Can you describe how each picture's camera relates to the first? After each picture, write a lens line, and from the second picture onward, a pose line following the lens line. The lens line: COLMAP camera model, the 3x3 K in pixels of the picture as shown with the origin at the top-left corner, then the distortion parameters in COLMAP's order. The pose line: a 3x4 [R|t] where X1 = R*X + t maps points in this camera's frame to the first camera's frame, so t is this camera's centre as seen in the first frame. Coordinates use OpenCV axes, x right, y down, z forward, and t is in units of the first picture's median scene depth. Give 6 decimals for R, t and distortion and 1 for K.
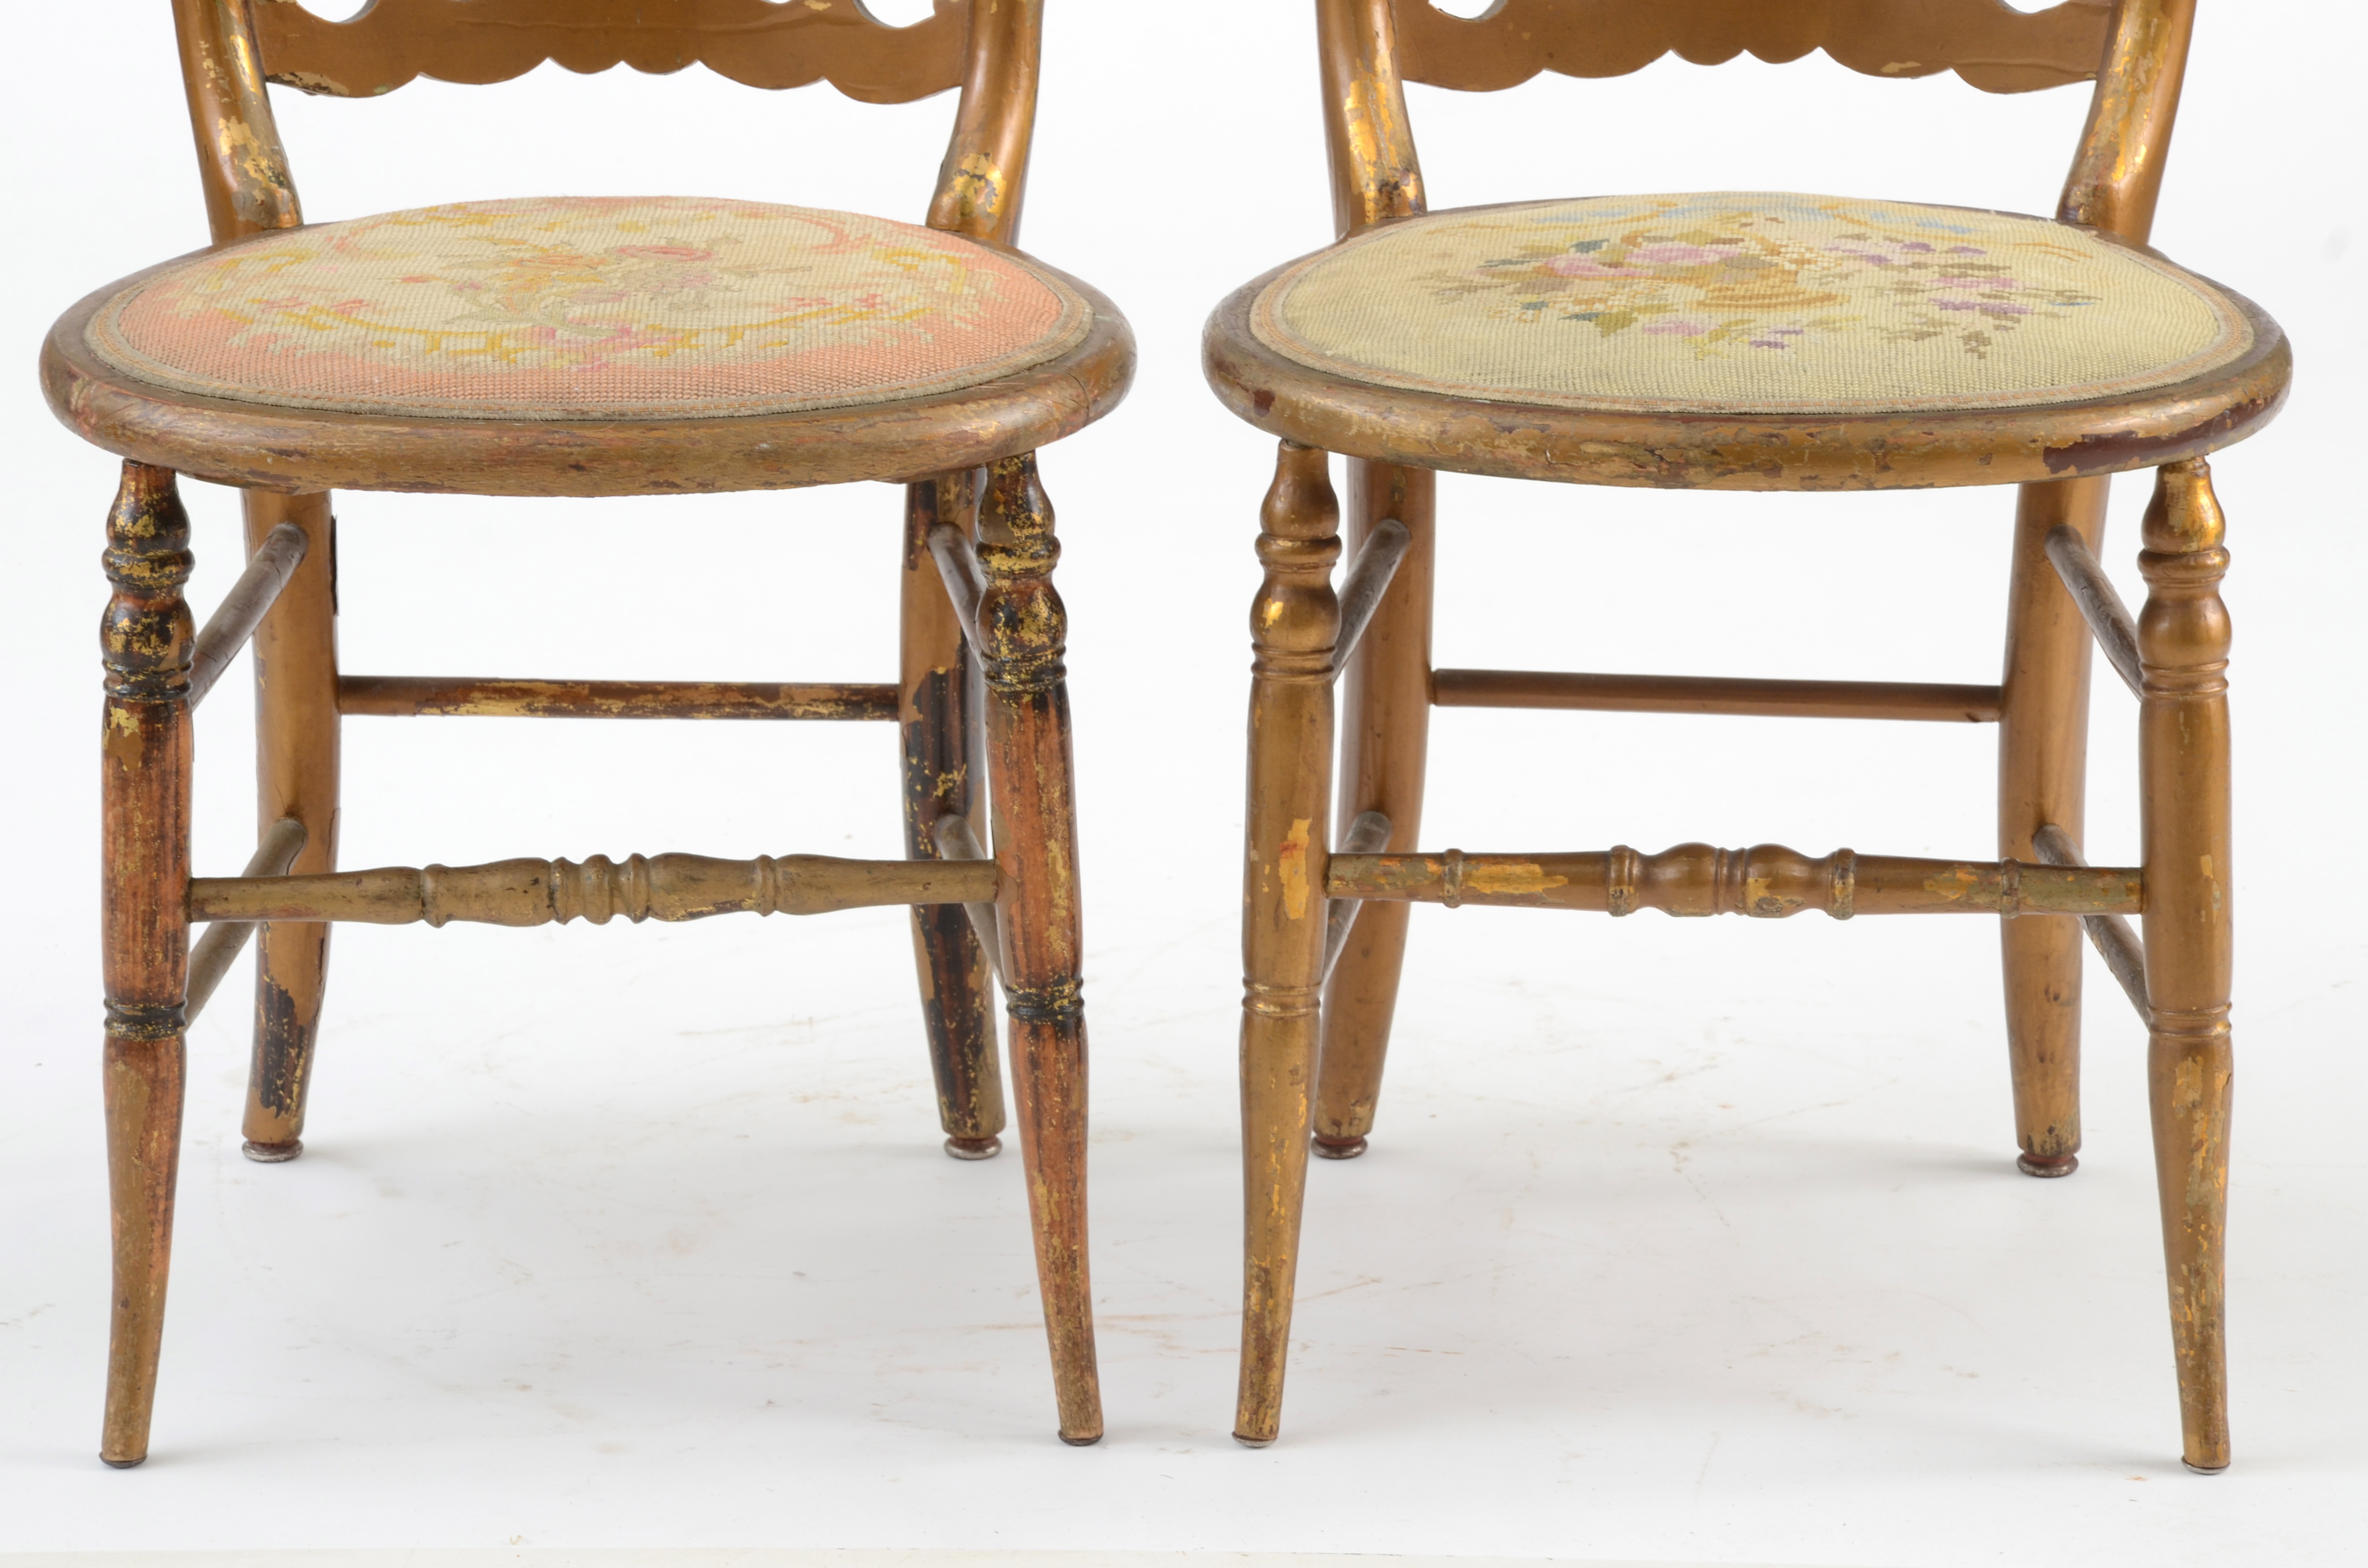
lens RADIAL K [[8036.0, 0, 1163.9], [0, 8036.0, 805.4], [0, 0, 1]] dist [0.931427, 3.005630]
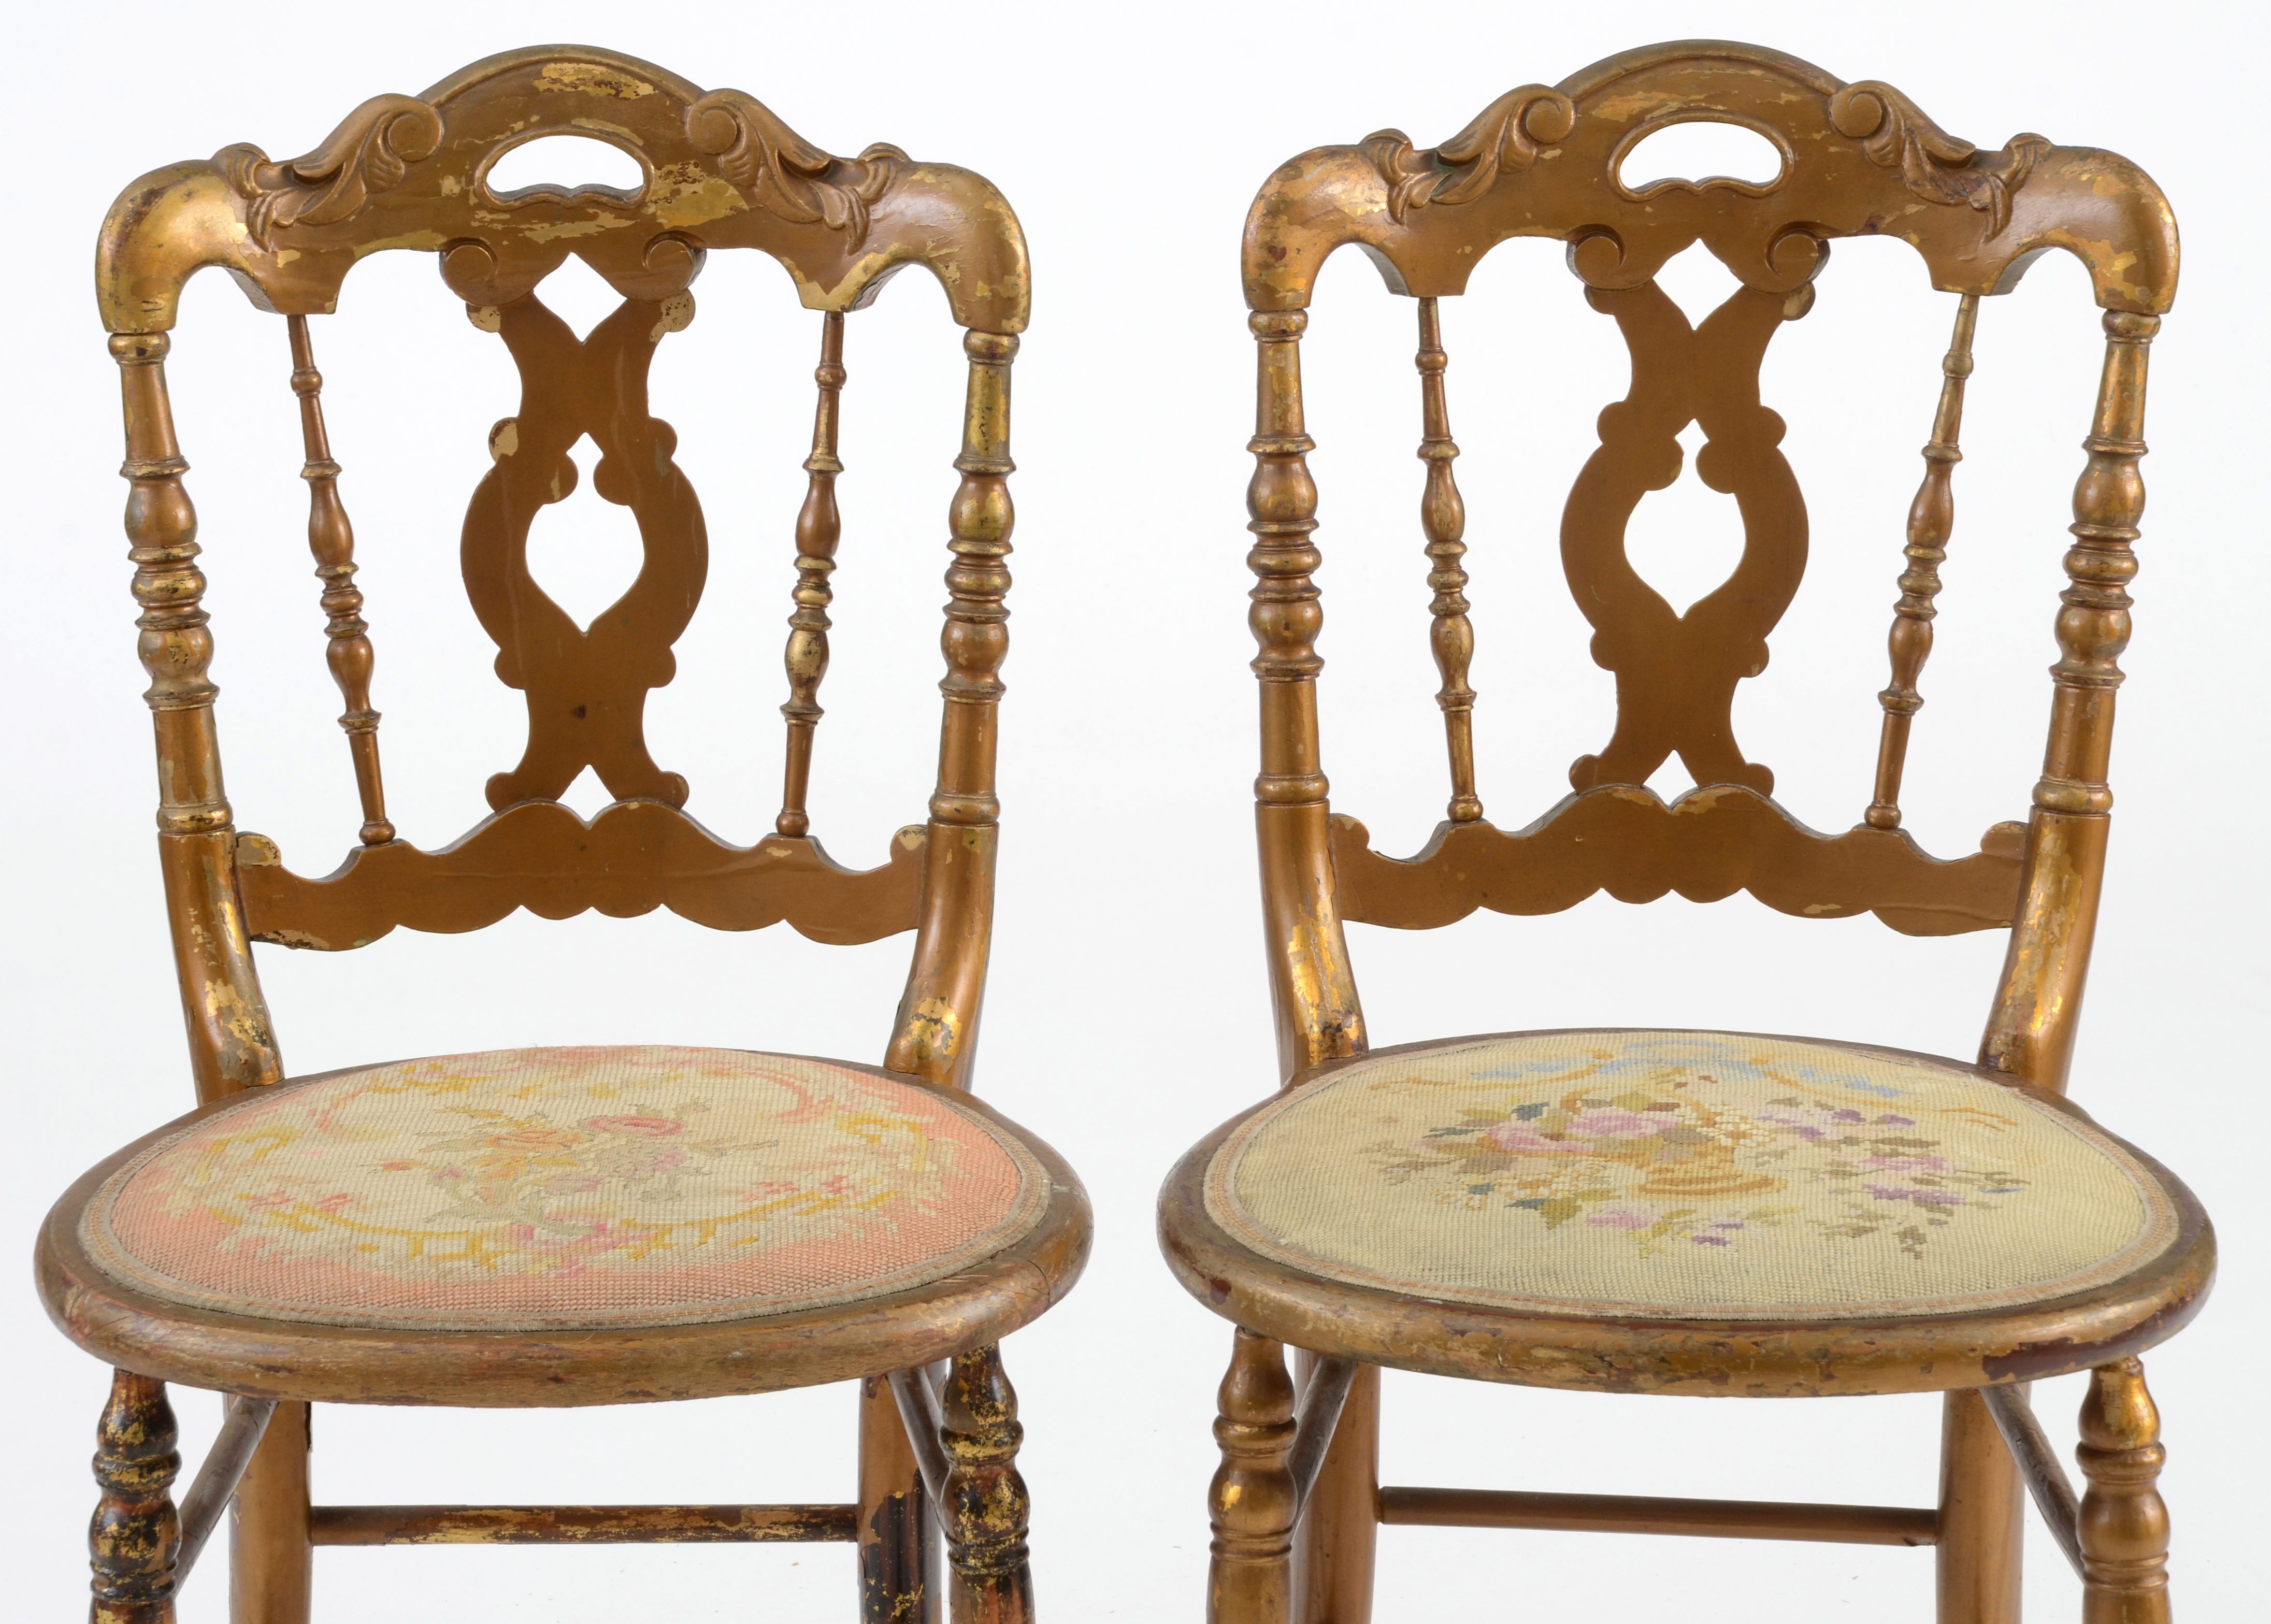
lens RADIAL K [[7877.2, 0, 1056.5], [0, 7877.2, 810.4], [0, 0, 1]] dist [0.782520, 3.082188]
pose [[0.999972, -0.006864, 0.002884, -0.010890], [0.006936, 0.999647, -0.025629, -0.084890], [-0.002707, 0.025648, 0.999667, -0.010045]]
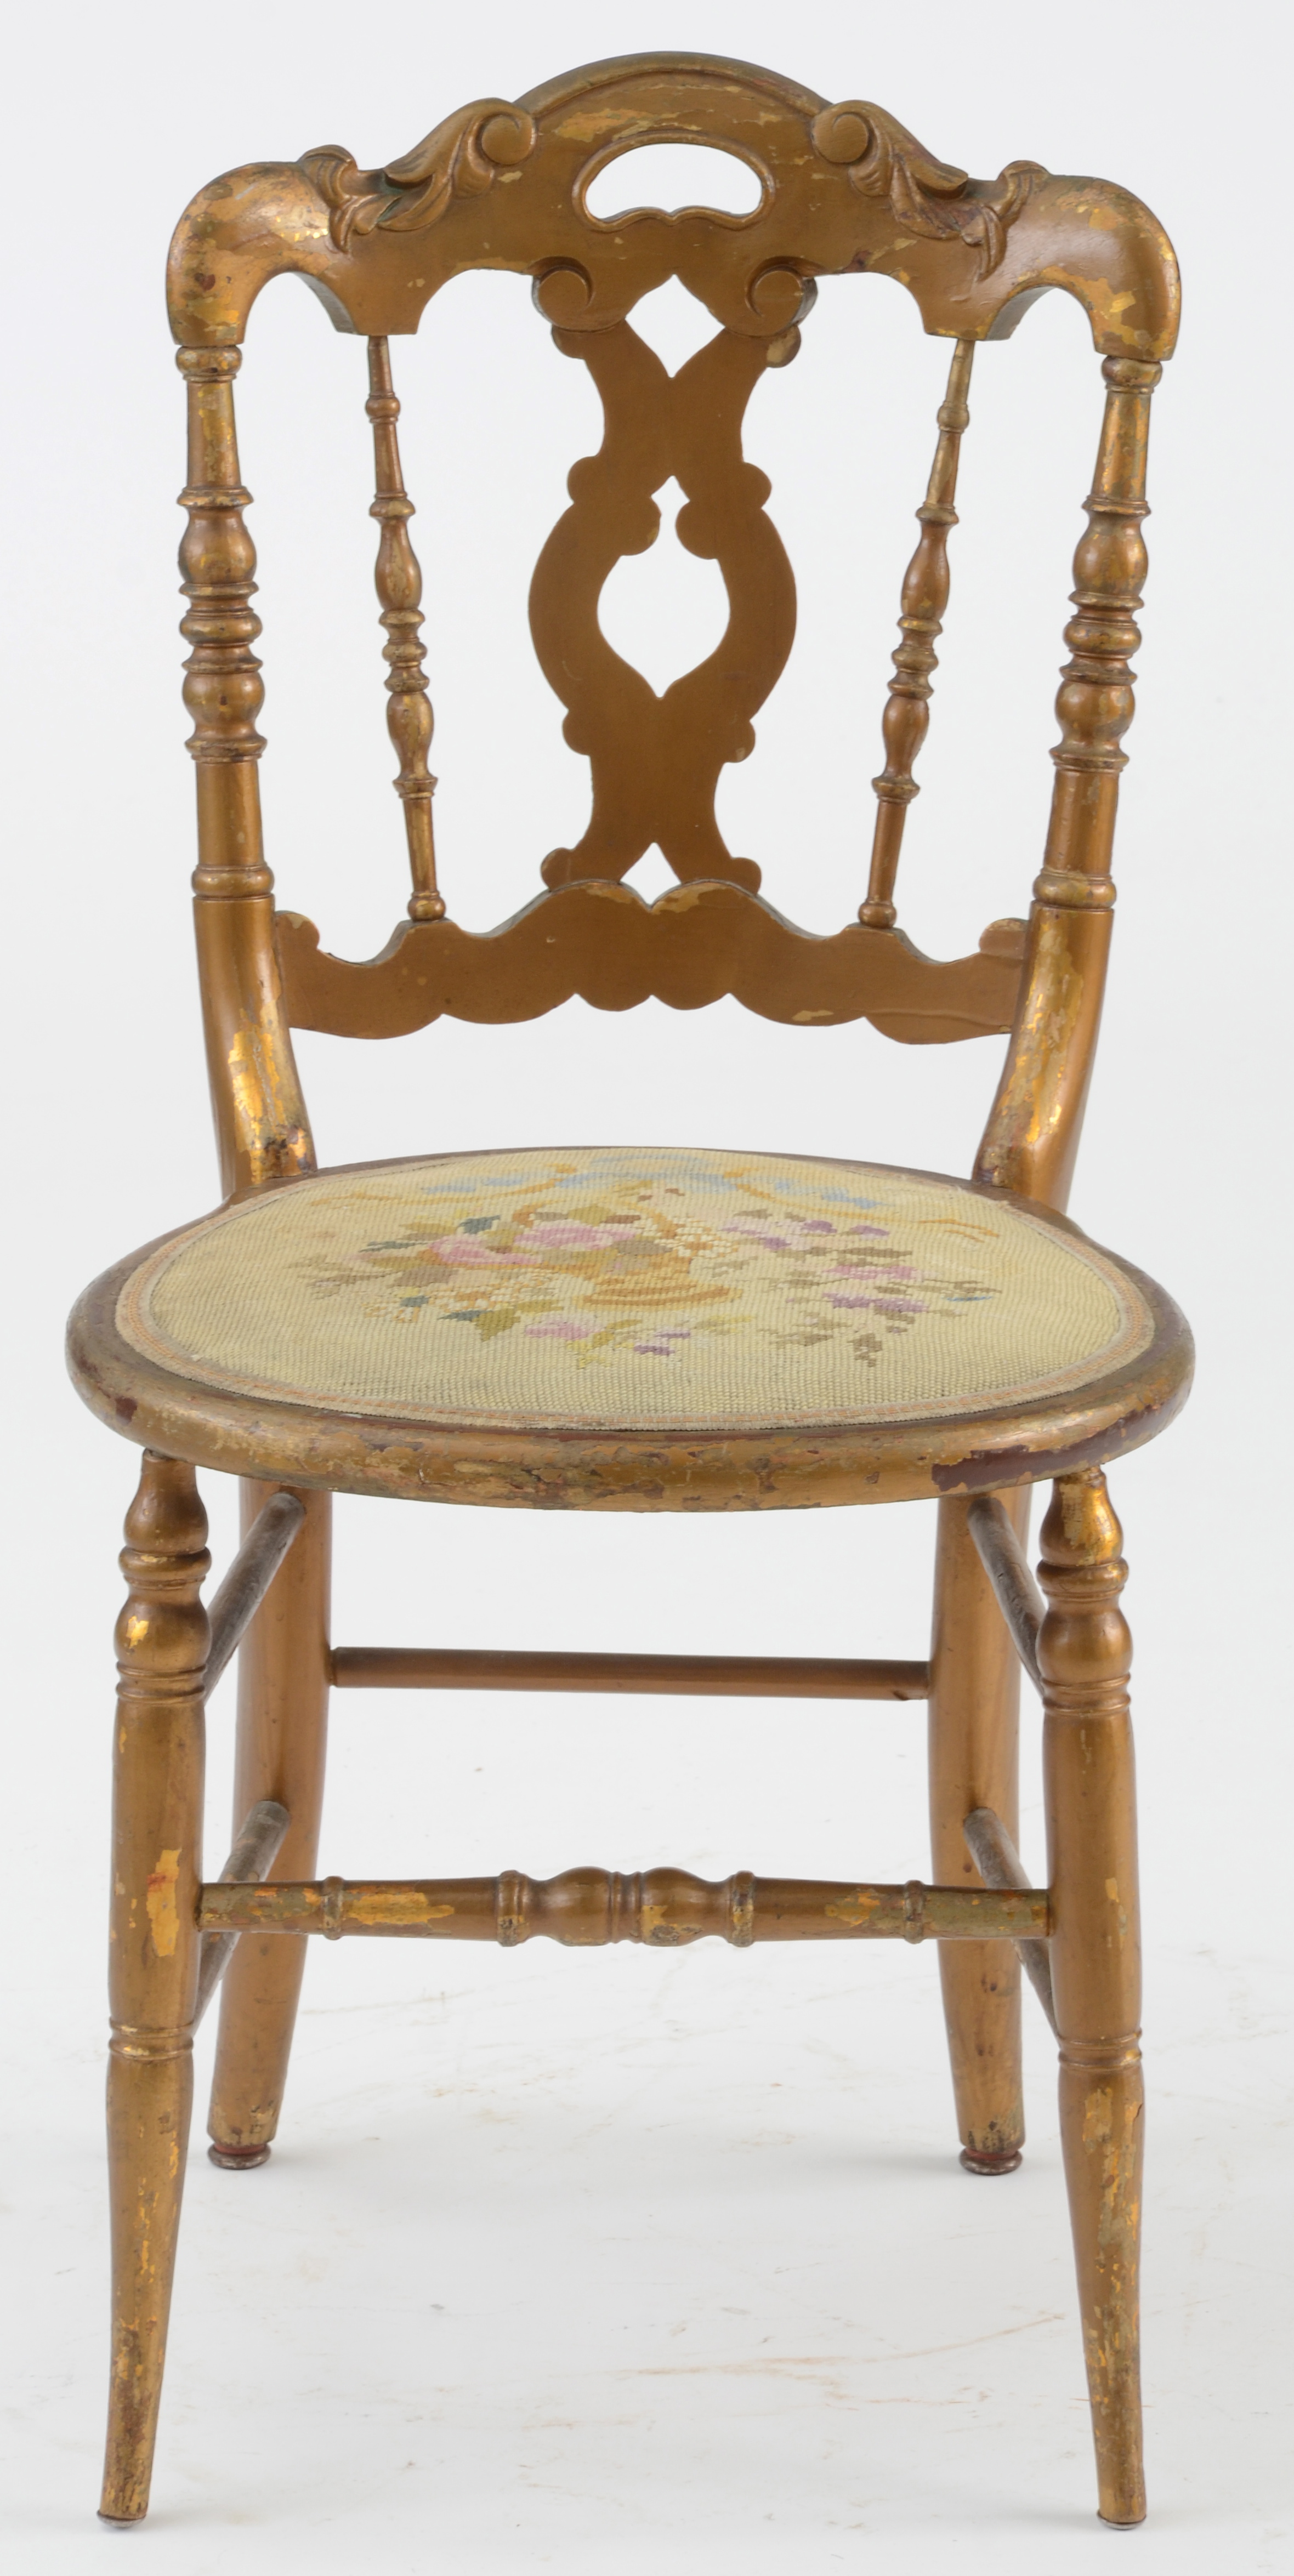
lens RADIAL K [[9404.5, 0, 711.7], [0, 9404.5, 1297.4], [0, 0, 1]] dist [0.966719, 3.718902]
pose [[0.998865, -0.009299, 0.046715, 0.029159], [0.009659, 0.999925, -0.007503, -0.053832], [-0.046641, 0.007945, 0.998880, -0.108042]]
